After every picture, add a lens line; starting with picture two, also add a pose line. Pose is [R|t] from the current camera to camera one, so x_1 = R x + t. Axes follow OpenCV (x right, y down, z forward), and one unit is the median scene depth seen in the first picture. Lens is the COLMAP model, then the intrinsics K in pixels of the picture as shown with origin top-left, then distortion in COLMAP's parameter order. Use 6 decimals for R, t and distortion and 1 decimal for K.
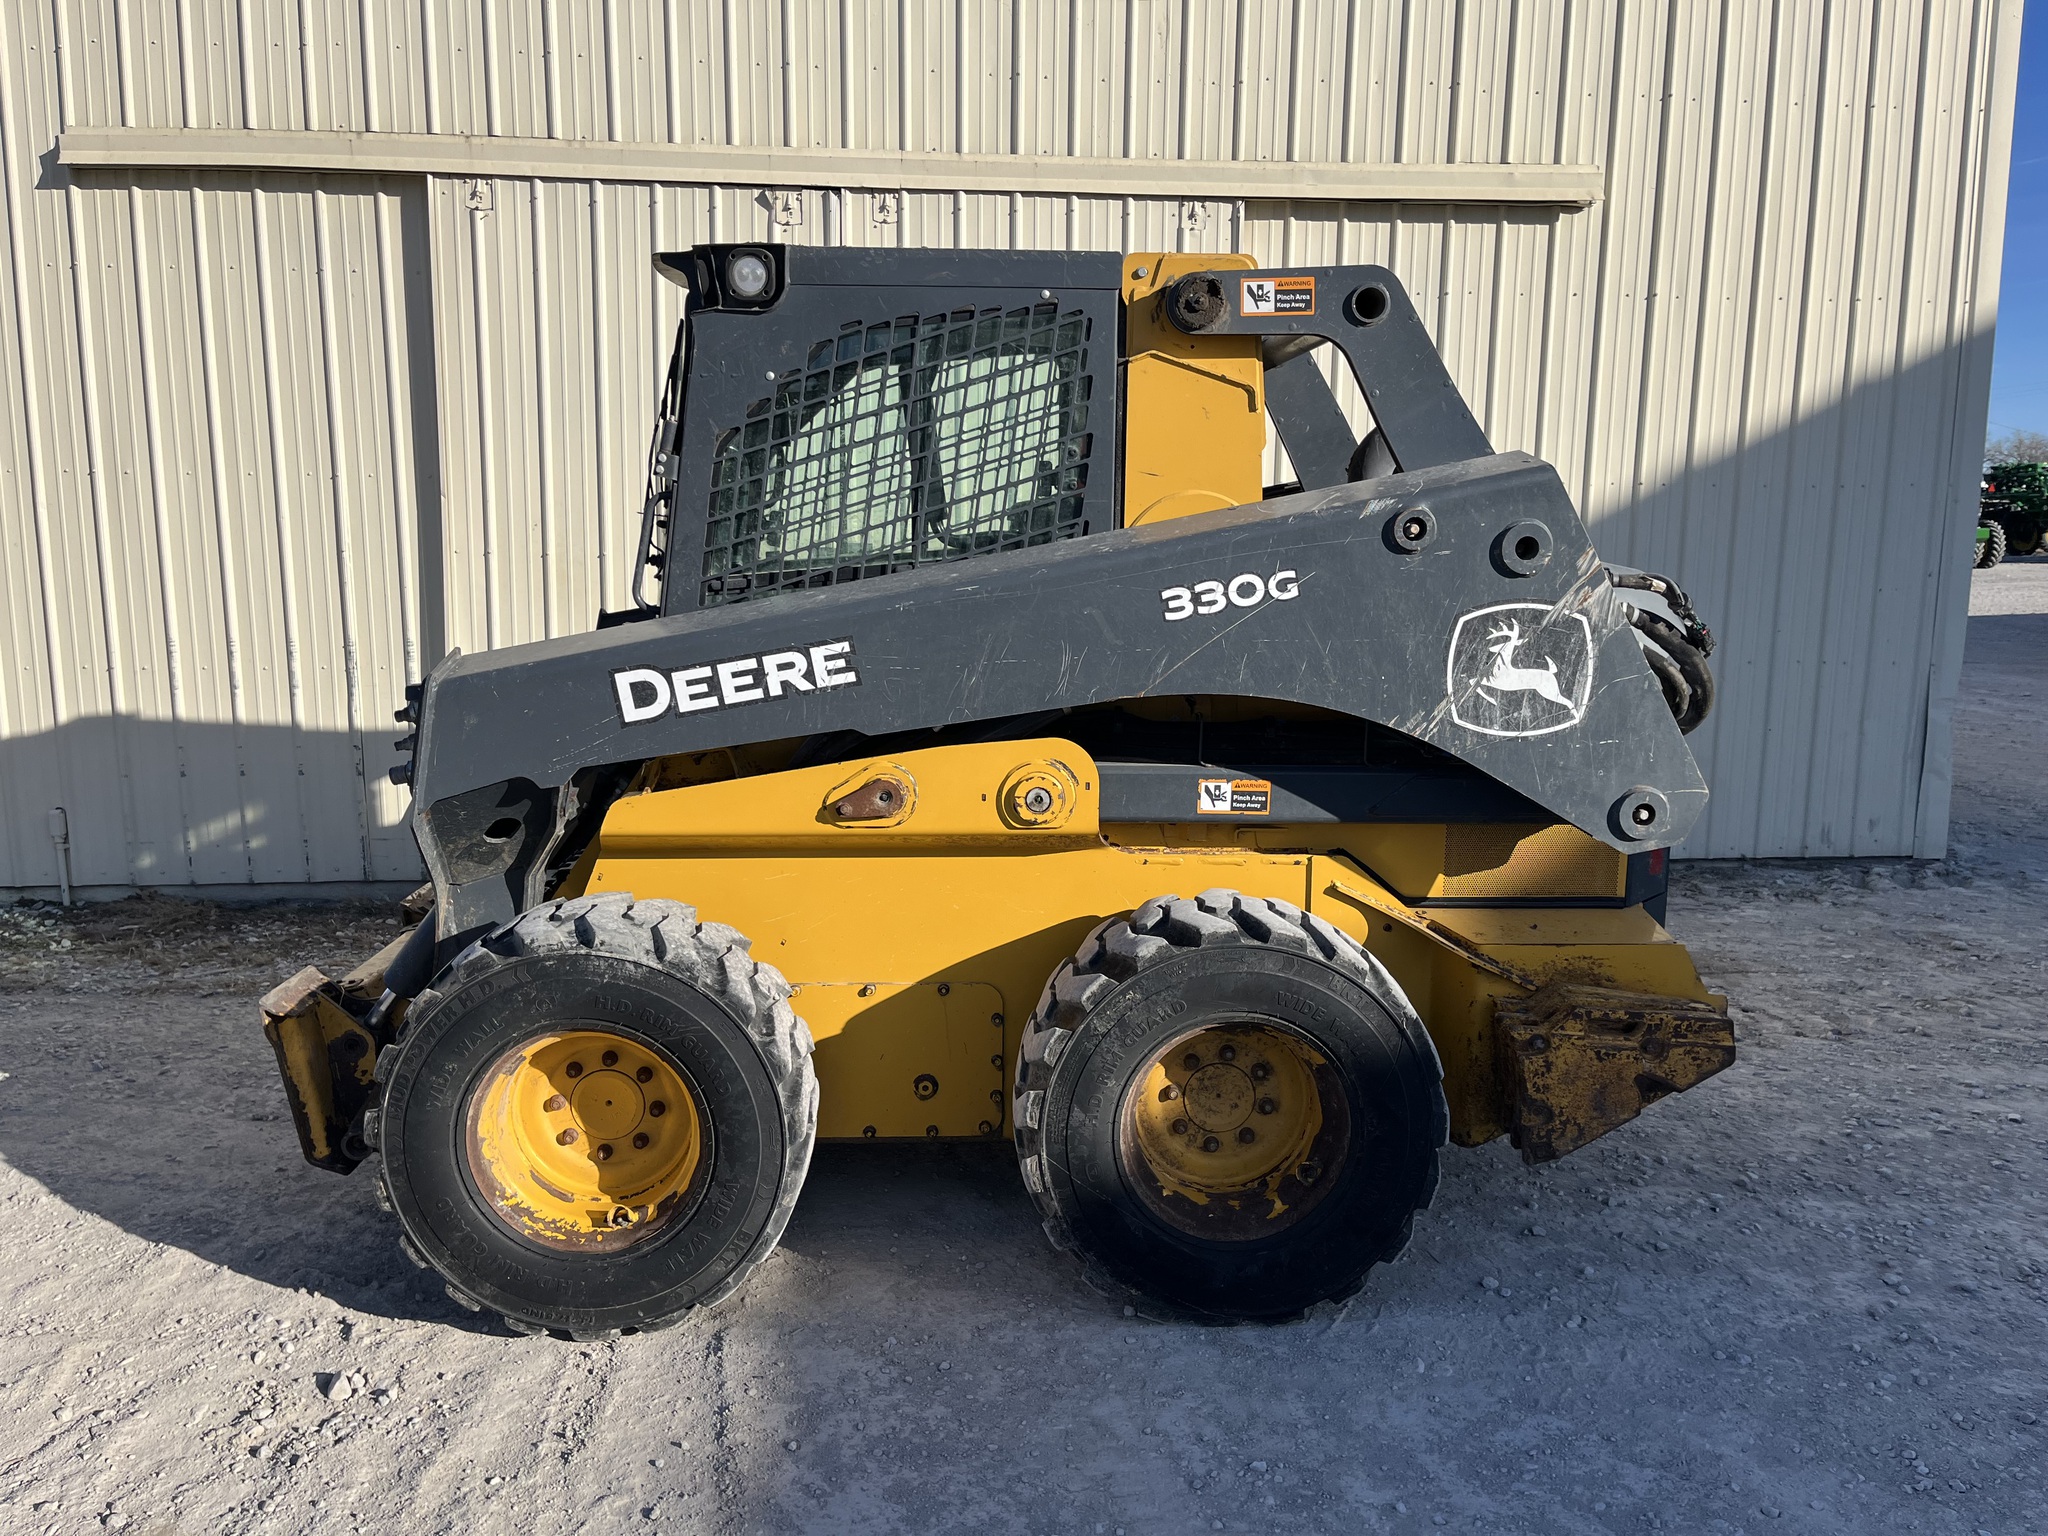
lens RADIAL K [[1546.2, 0, 985.9], [0, 1546.2, 773.8], [0, 0, 1]] dist [0.107916, -0.199545]
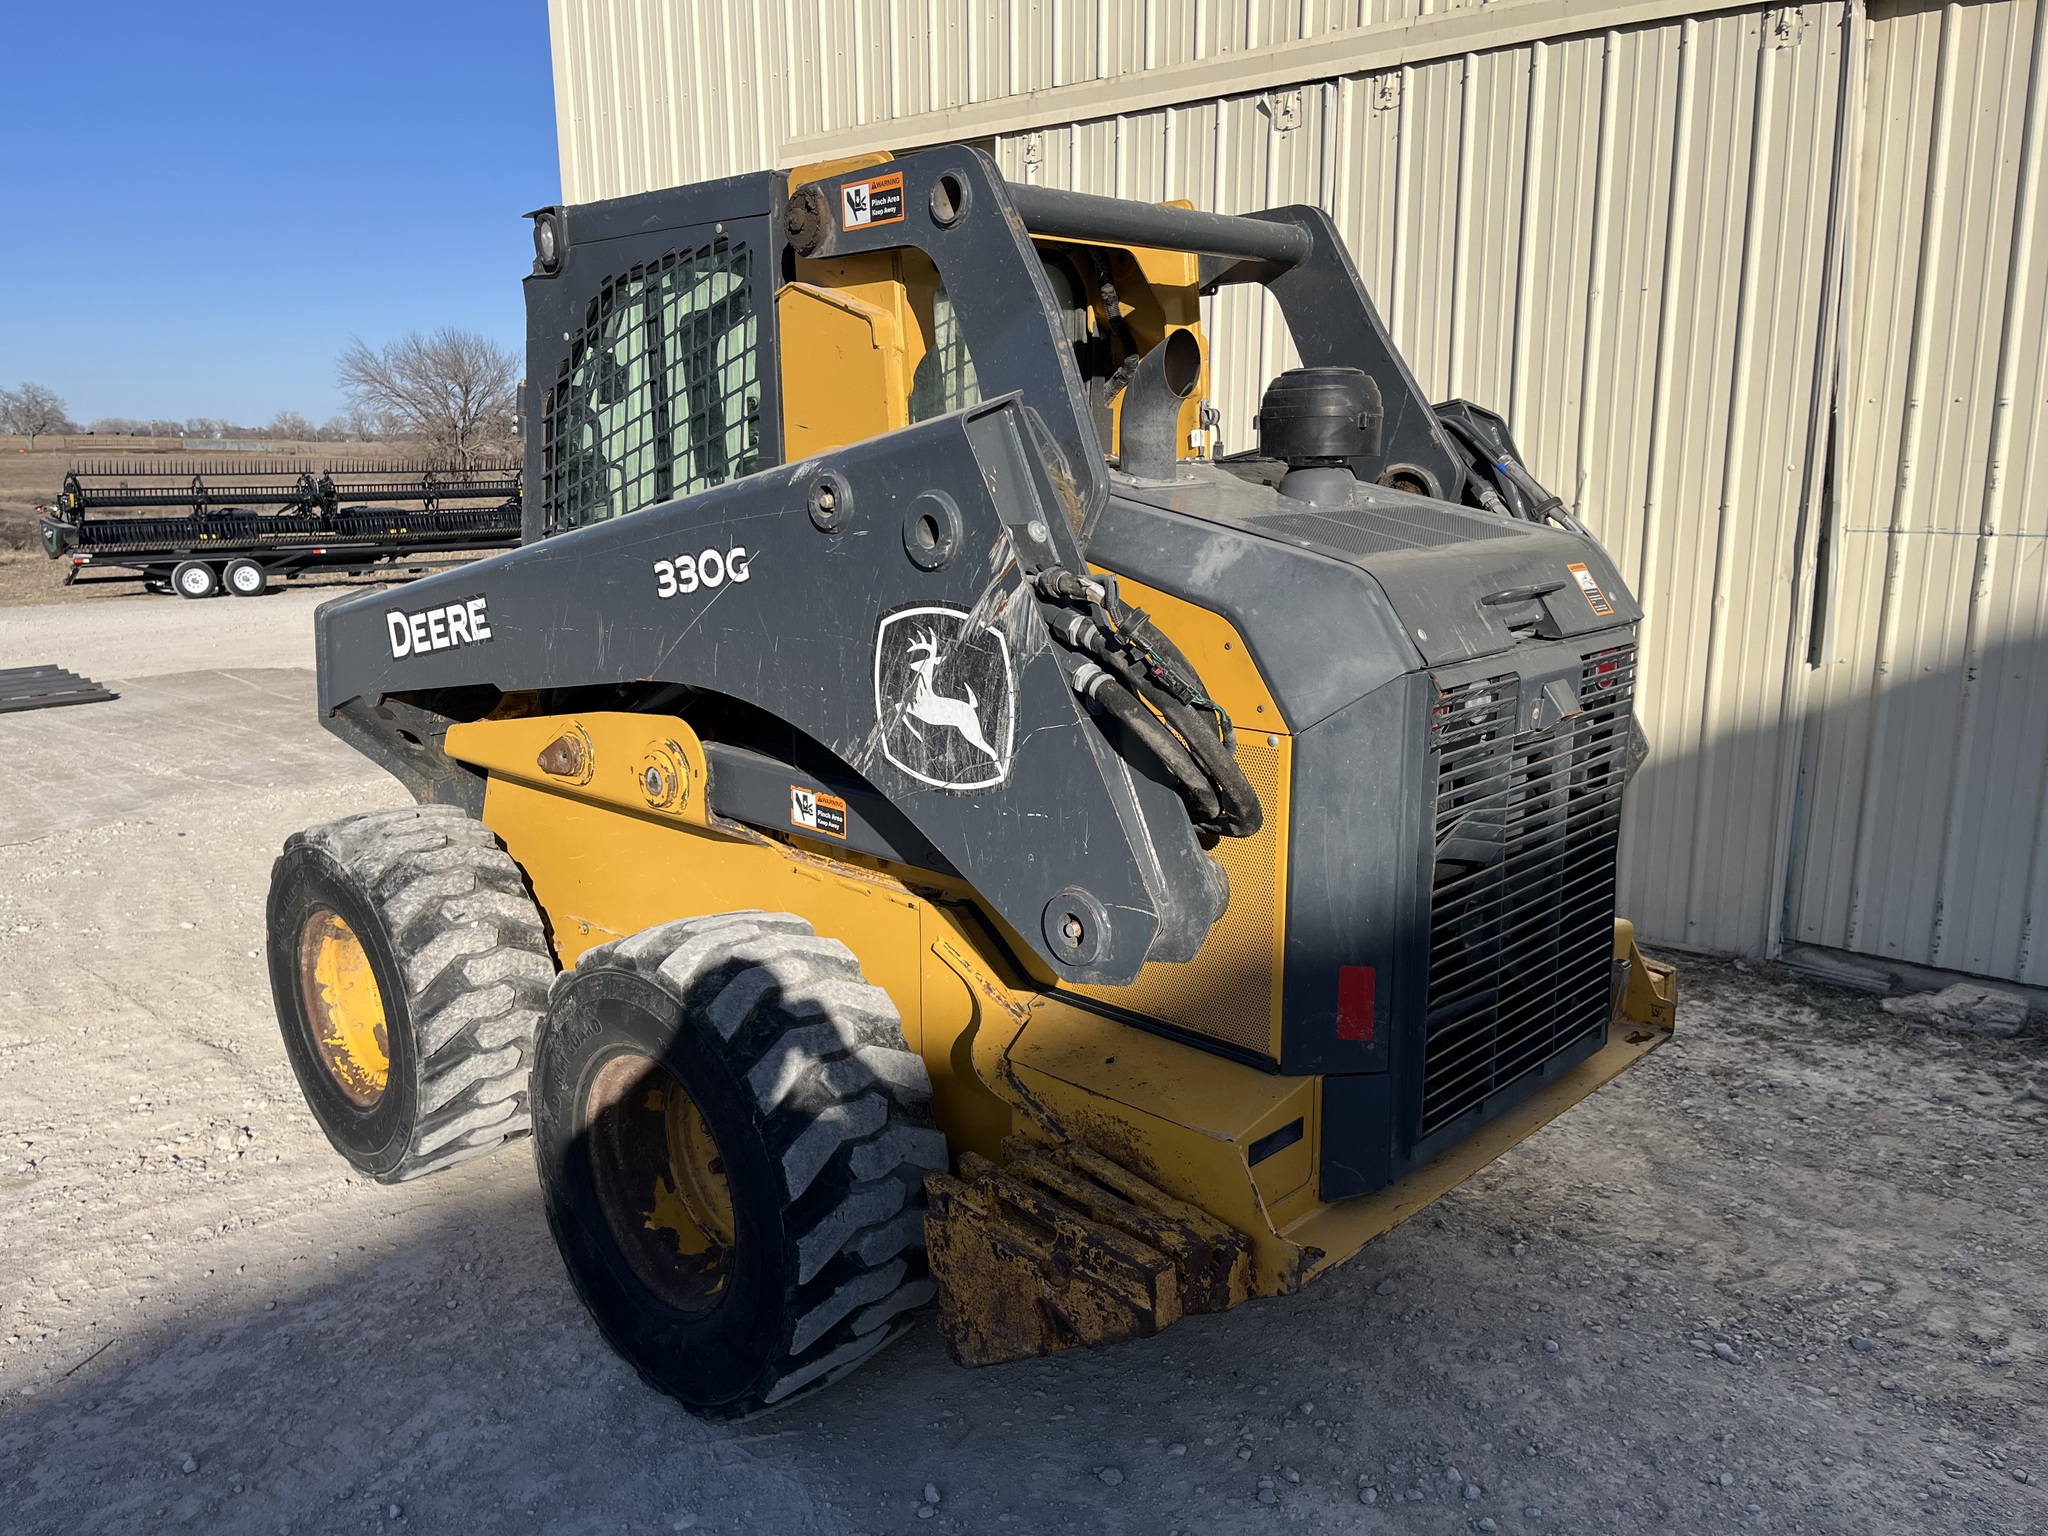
lens RADIAL K [[1540.0, 0, 1024.0], [0, 1540.0, 768.0], [0, 0, 1]] dist [0.102011, -0.144206]
pose [[0.689849, 0.140652, -0.710158, 0.884189], [-0.102595, 0.990039, 0.096423, -0.107597], [0.716647, 0.006342, 0.697408, 0.525546]]
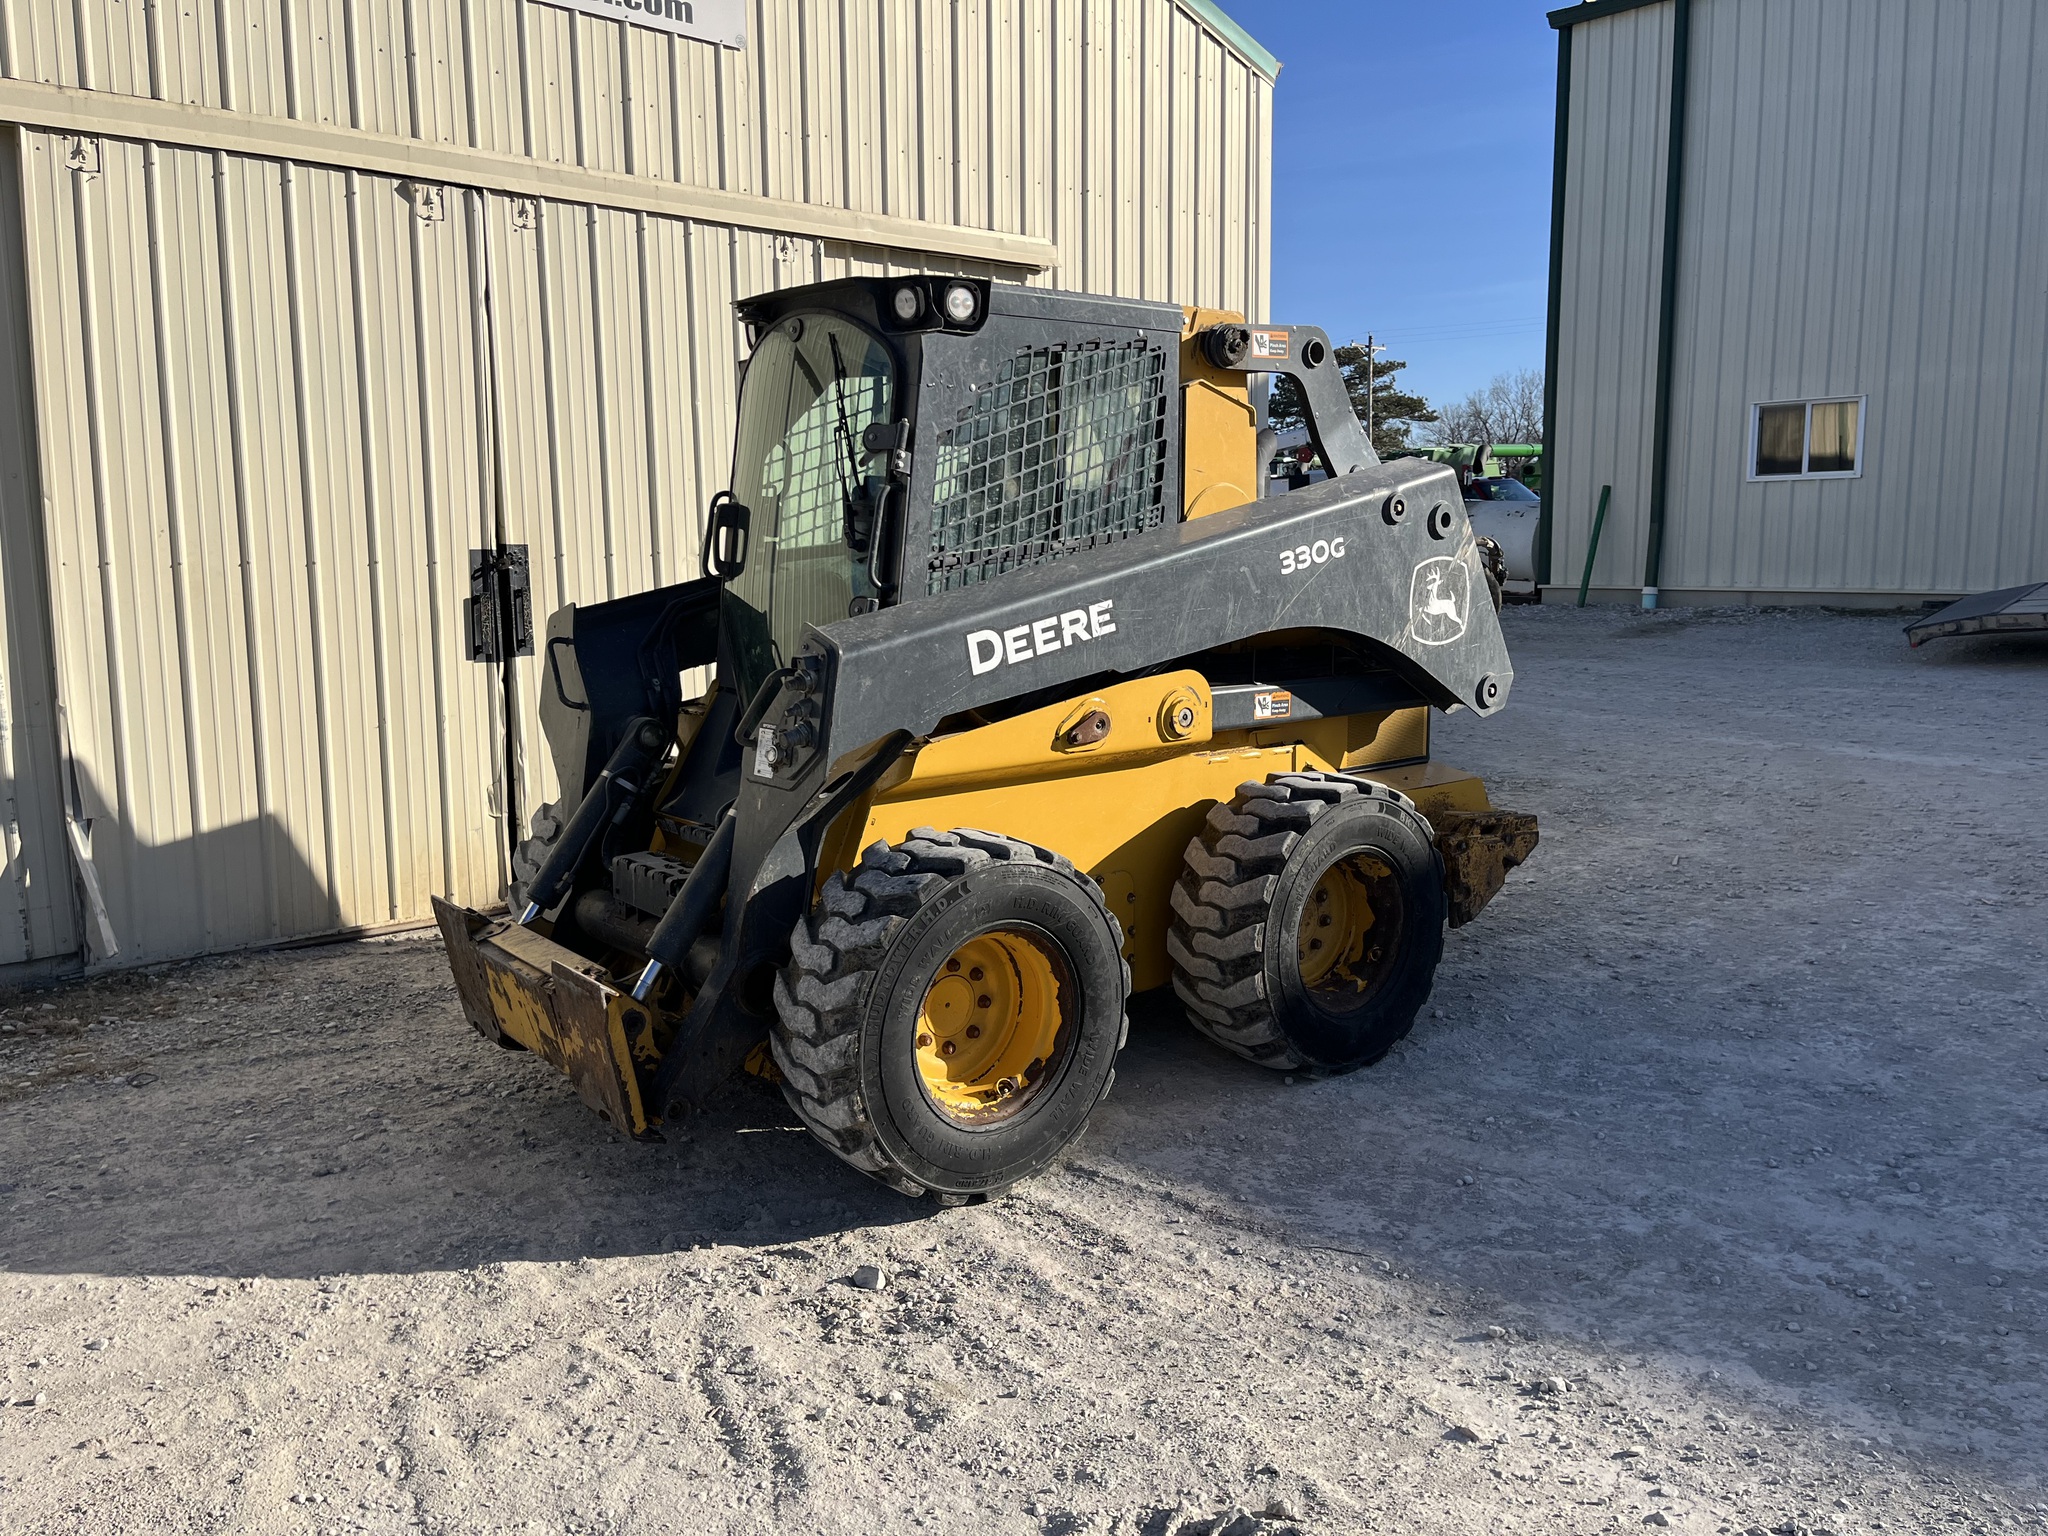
lens RADIAL K [[1540.0, 0, 1024.0], [0, 1540.0, 768.0], [0, 0, 1]] dist [0.102011, -0.144206]
pose [[0.804648, -0.105650, 0.584277, -0.880485], [0.113023, 0.993303, 0.023959, 0.013172], [-0.582895, 0.046758, 0.811201, 0.020760]]
